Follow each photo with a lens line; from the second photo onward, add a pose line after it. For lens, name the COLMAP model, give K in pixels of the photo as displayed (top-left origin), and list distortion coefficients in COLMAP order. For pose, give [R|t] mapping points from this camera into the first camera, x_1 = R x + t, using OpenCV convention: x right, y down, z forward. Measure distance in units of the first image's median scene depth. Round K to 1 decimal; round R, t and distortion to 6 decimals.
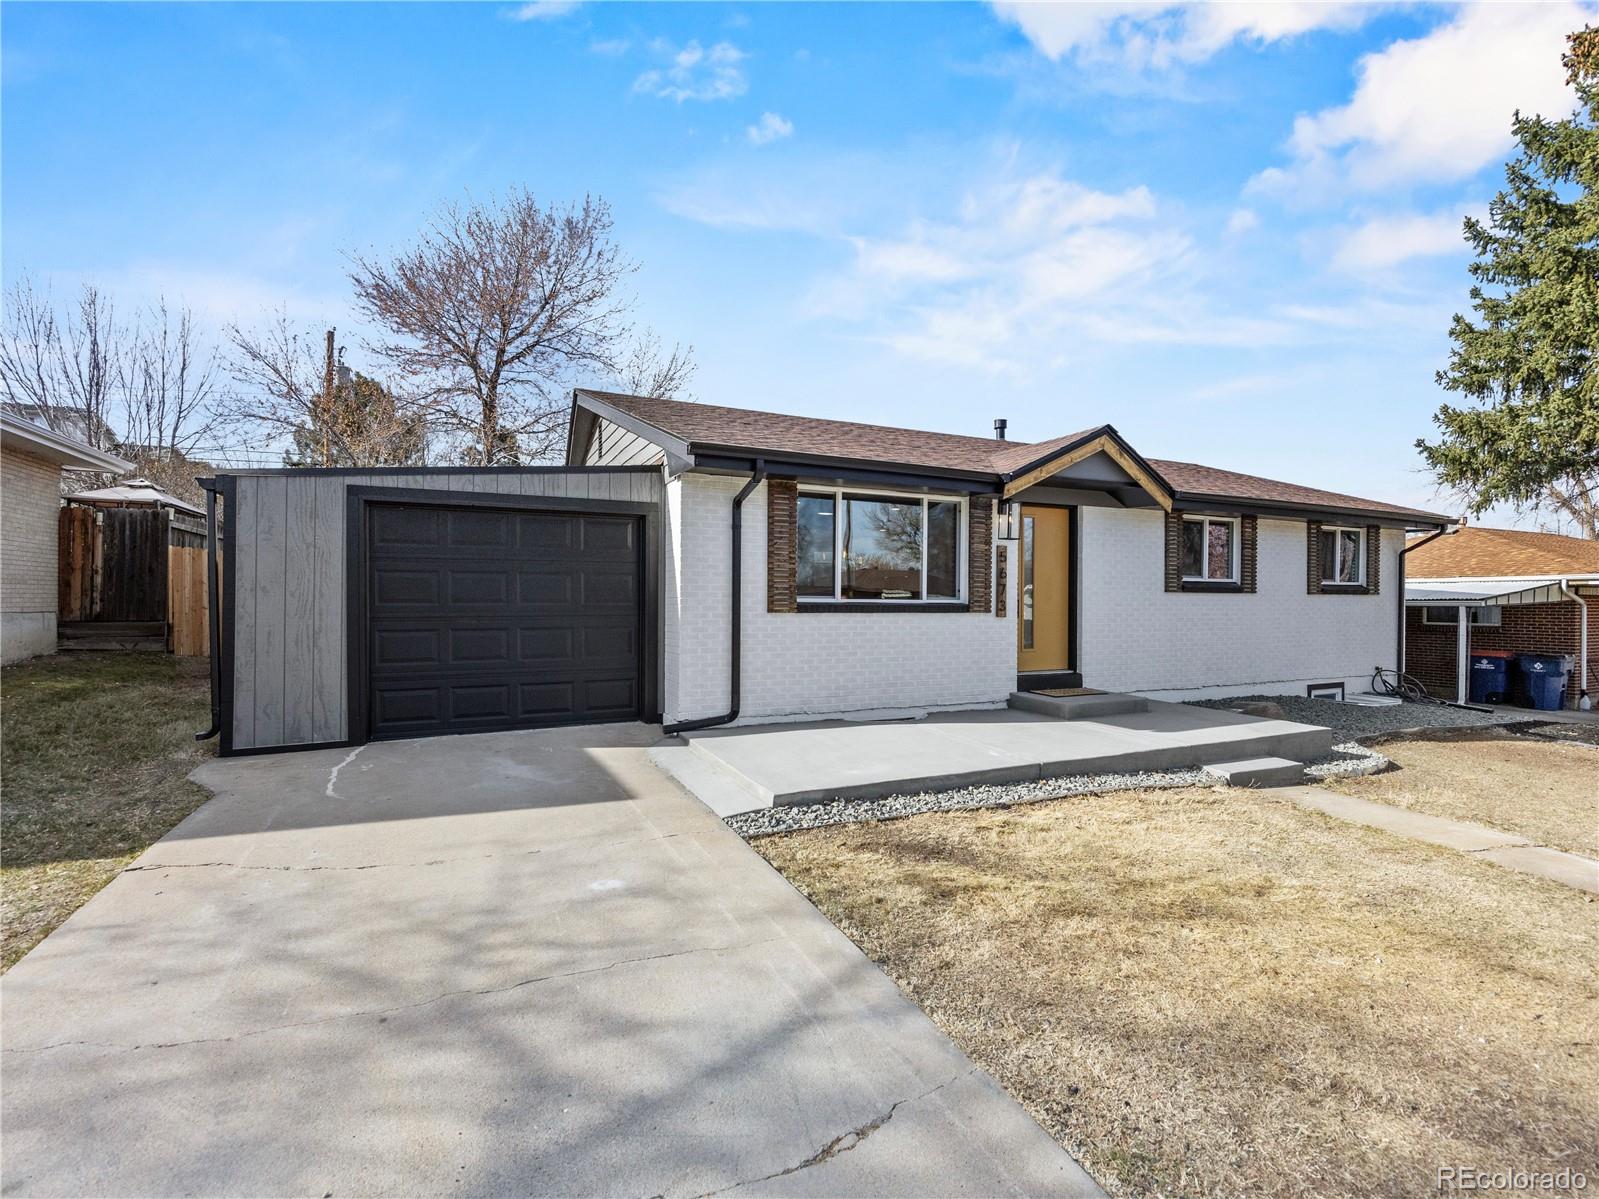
lens RADIAL K [[777.7, 0, 807.4], [0, 777.7, 595.5], [0, 0, 1]] dist [-0.017163, 0.000200]
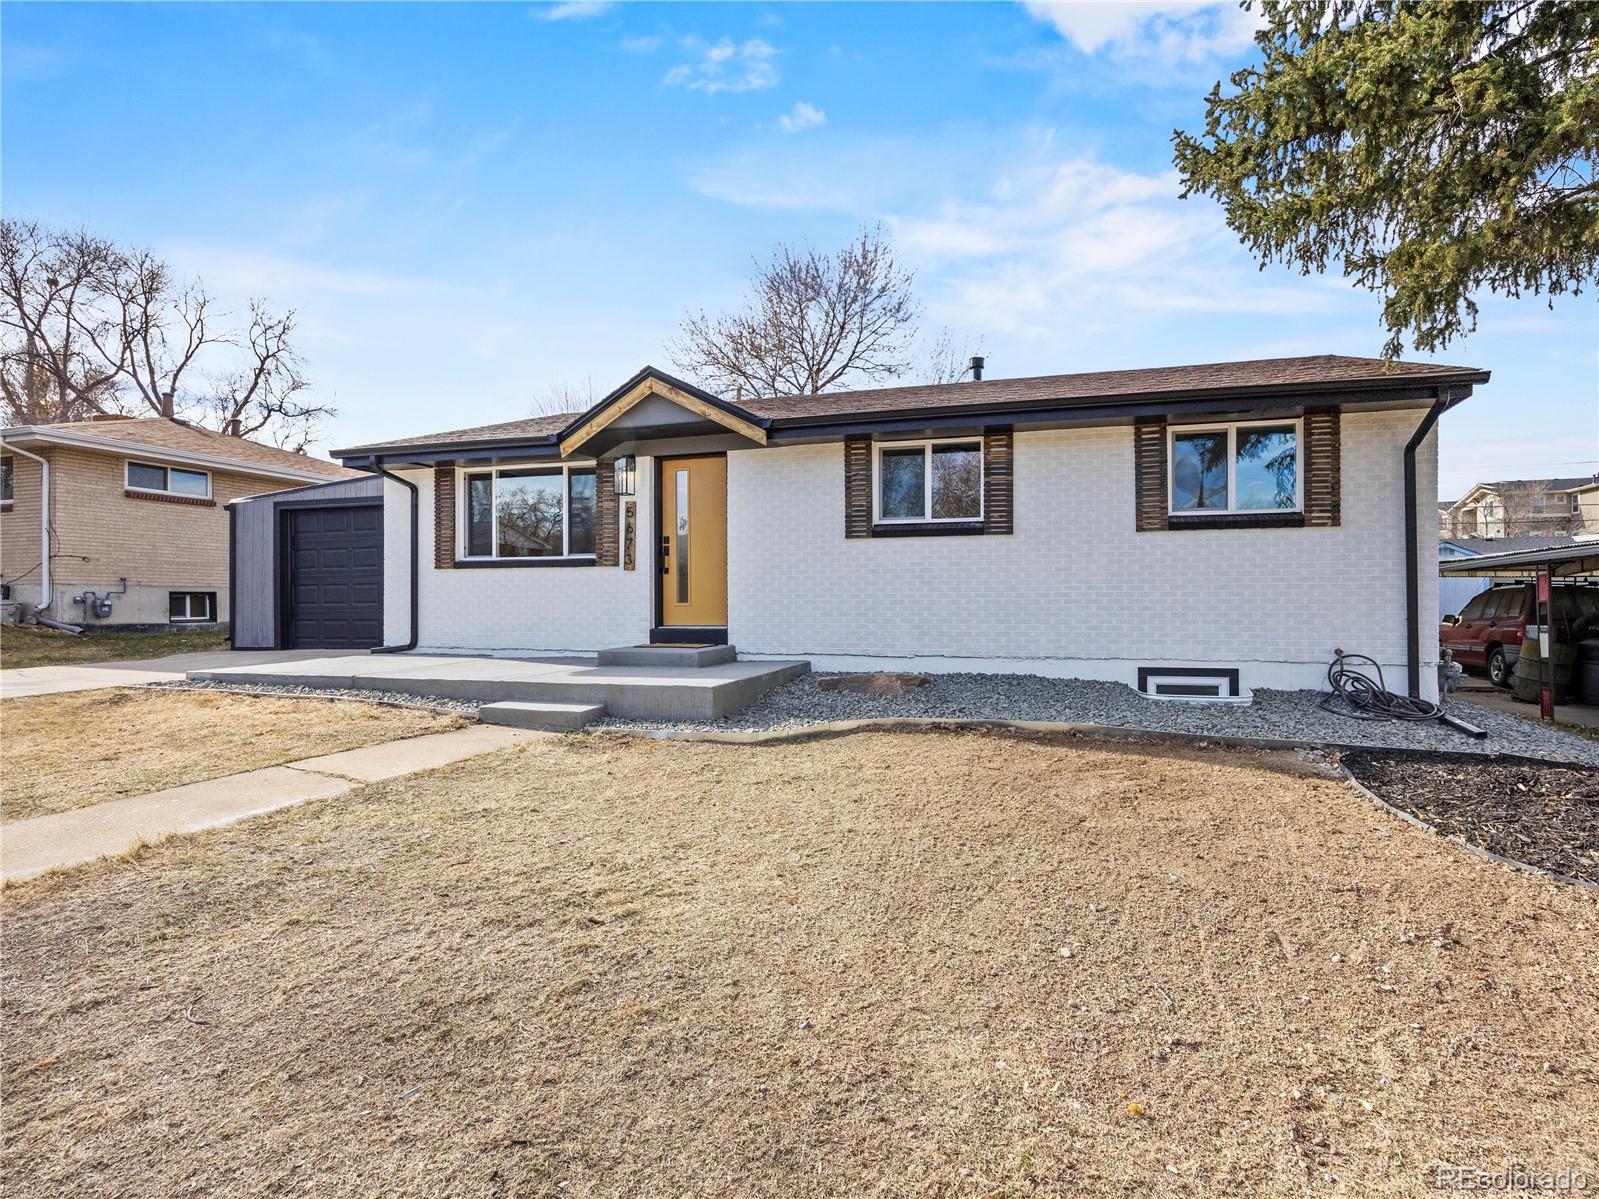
lens RADIAL K [[777.7, 0, 837.7], [0, 777.7, 602.0], [0, 0, 1]] dist [-0.017163, 0.000200]
pose [[0.743003, -0.008669, -0.669232, 1.157507], [0.007182, 0.999962, -0.004979, 0.077740], [0.669250, -0.001107, 0.743036, 0.418983]]
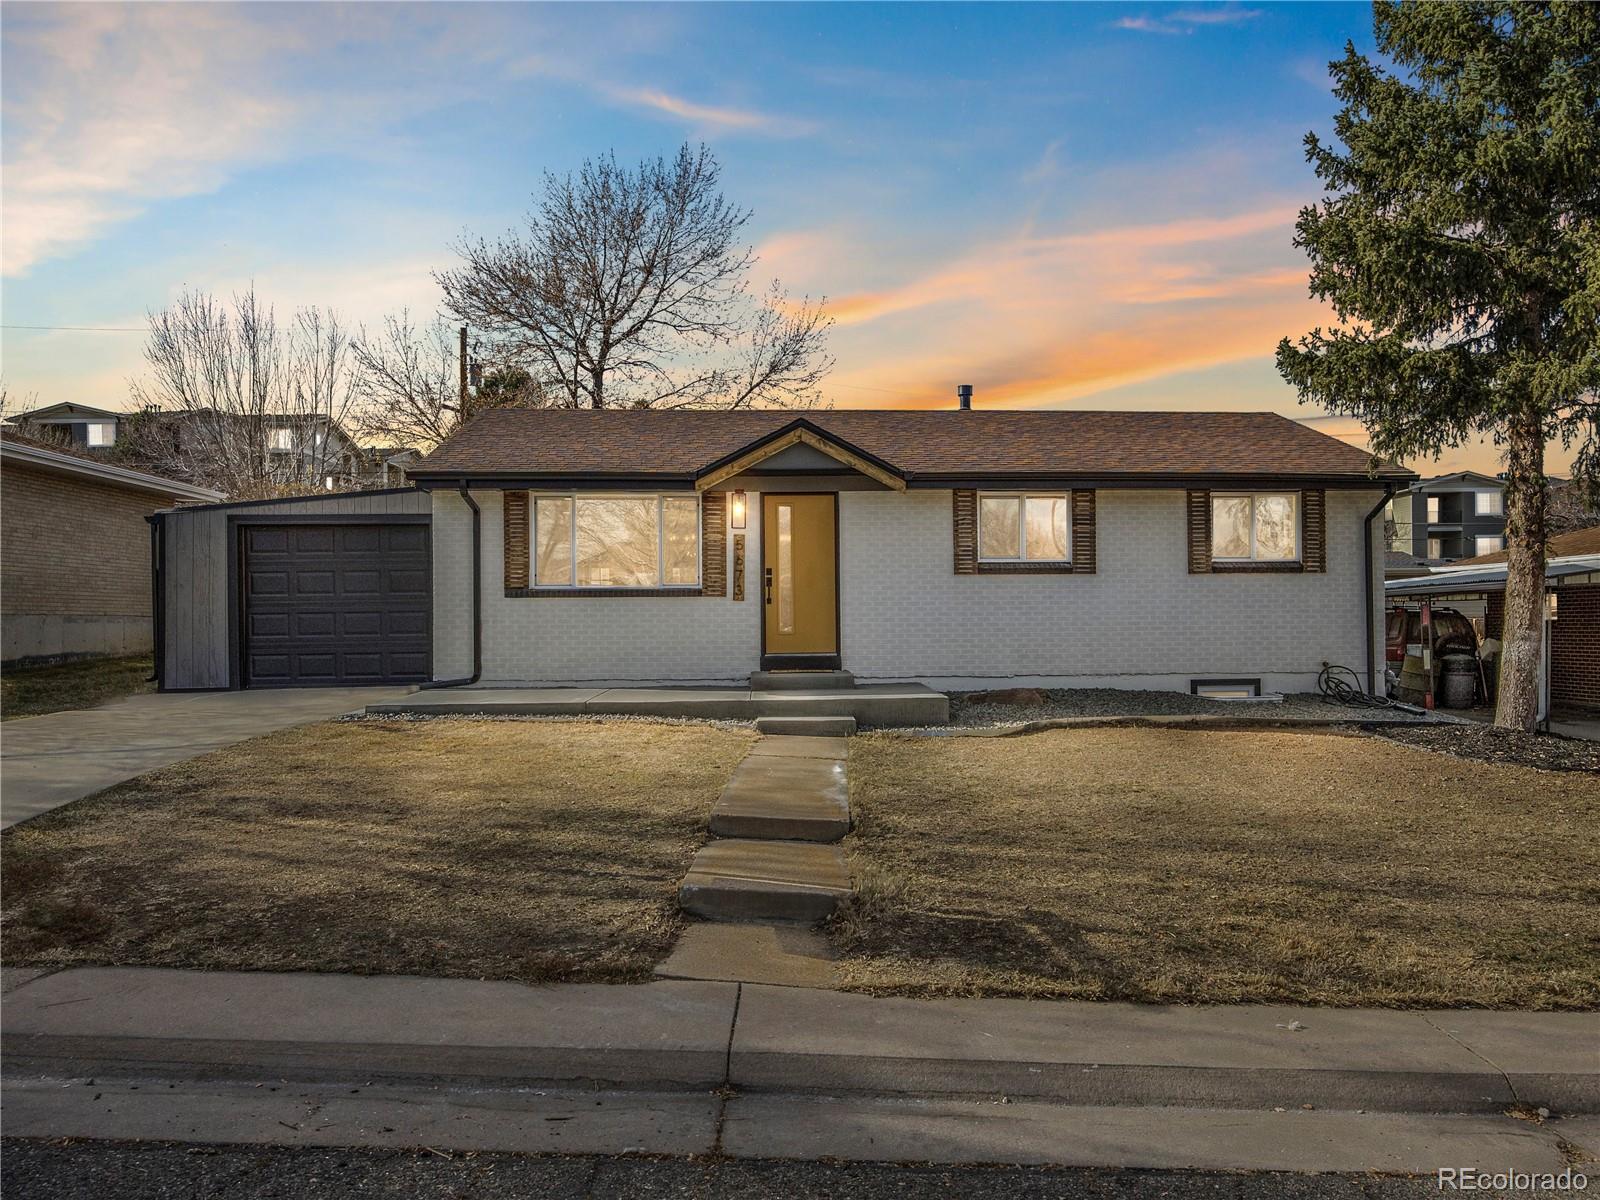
lens RADIAL K [[1212.8, 0, 802.0], [0, 1212.8, 613.1], [0, 0, 1]] dist [-0.043697, 0.001550]
pose [[0.917566, -0.016745, -0.397230, 1.004996], [0.013668, 0.999851, -0.010576, 0.064388], [0.397348, 0.004275, 0.917658, -0.511616]]
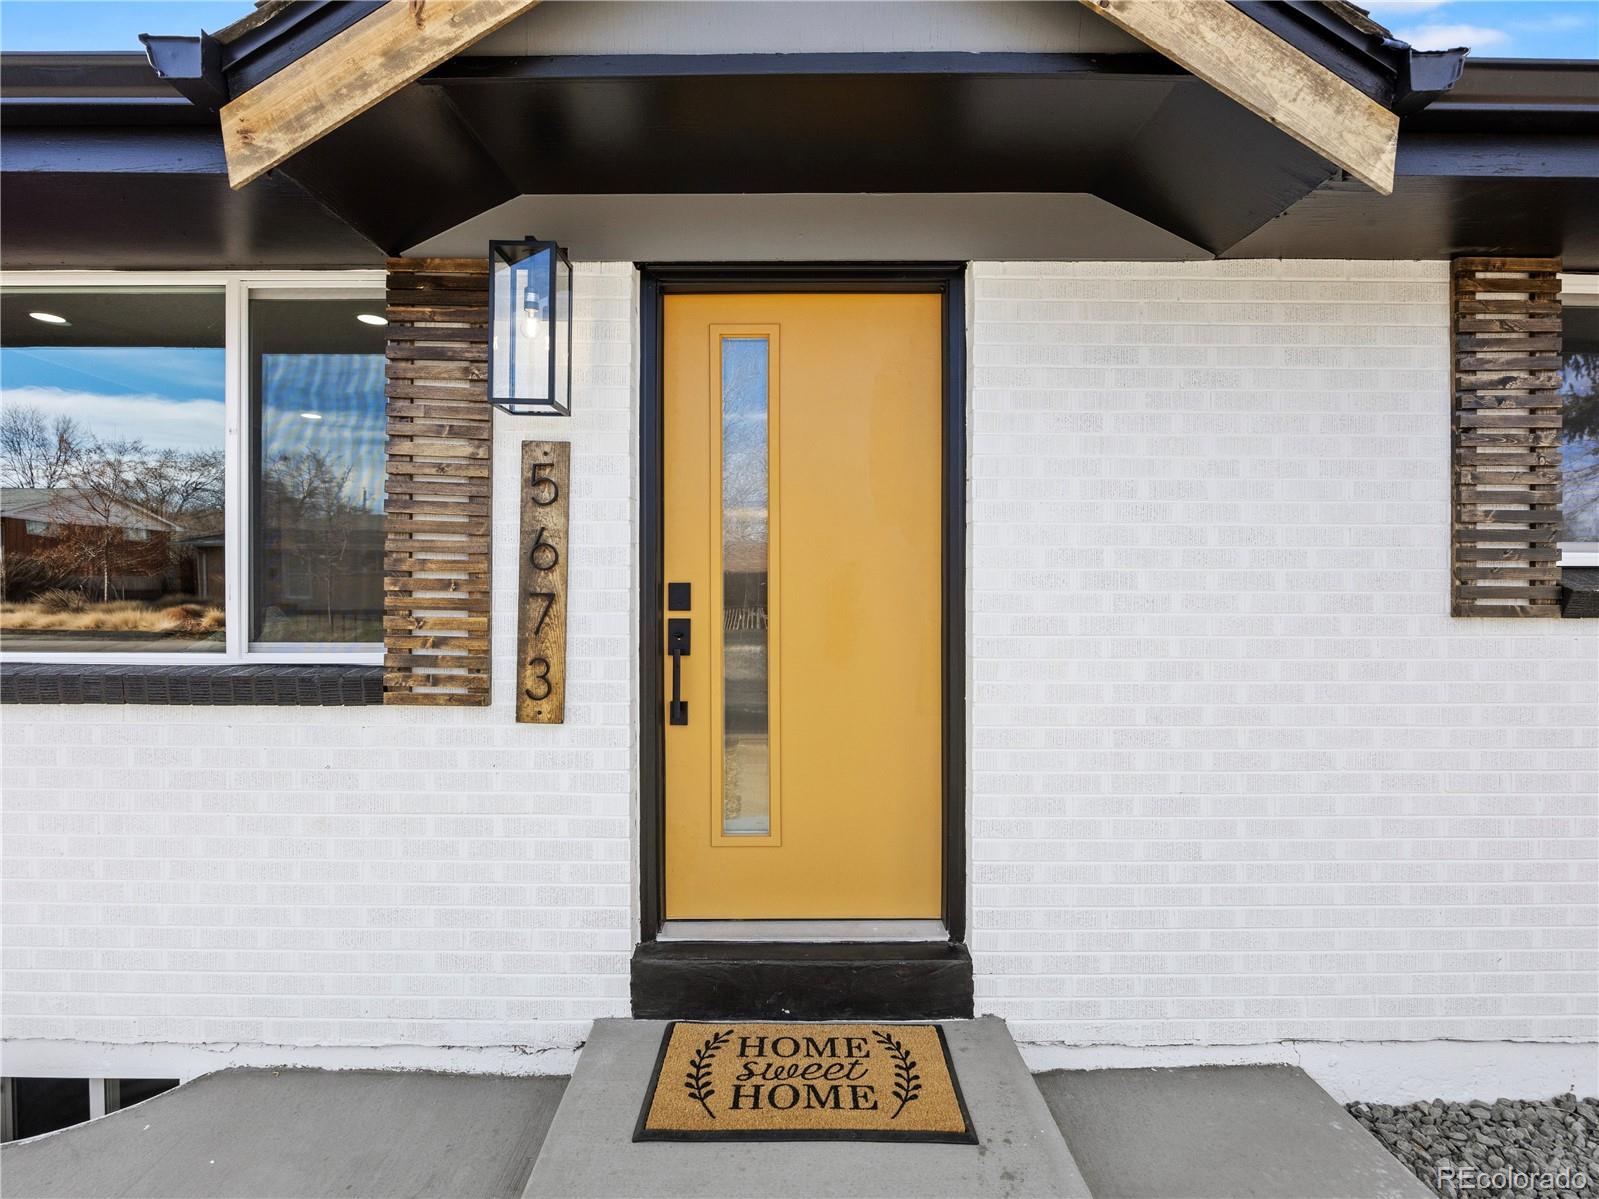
lens RADIAL K [[808.0, 0, 786.5], [0, 808.0, 595.0], [0, 0, 1]] dist [-0.020948, 0.000412]
pose [[0.904160, -0.004478, -0.427170, 0.437708], [0.005808, 0.999981, 0.001811, -0.014098], [0.427154, -0.004119, 0.904169, 0.802633]]
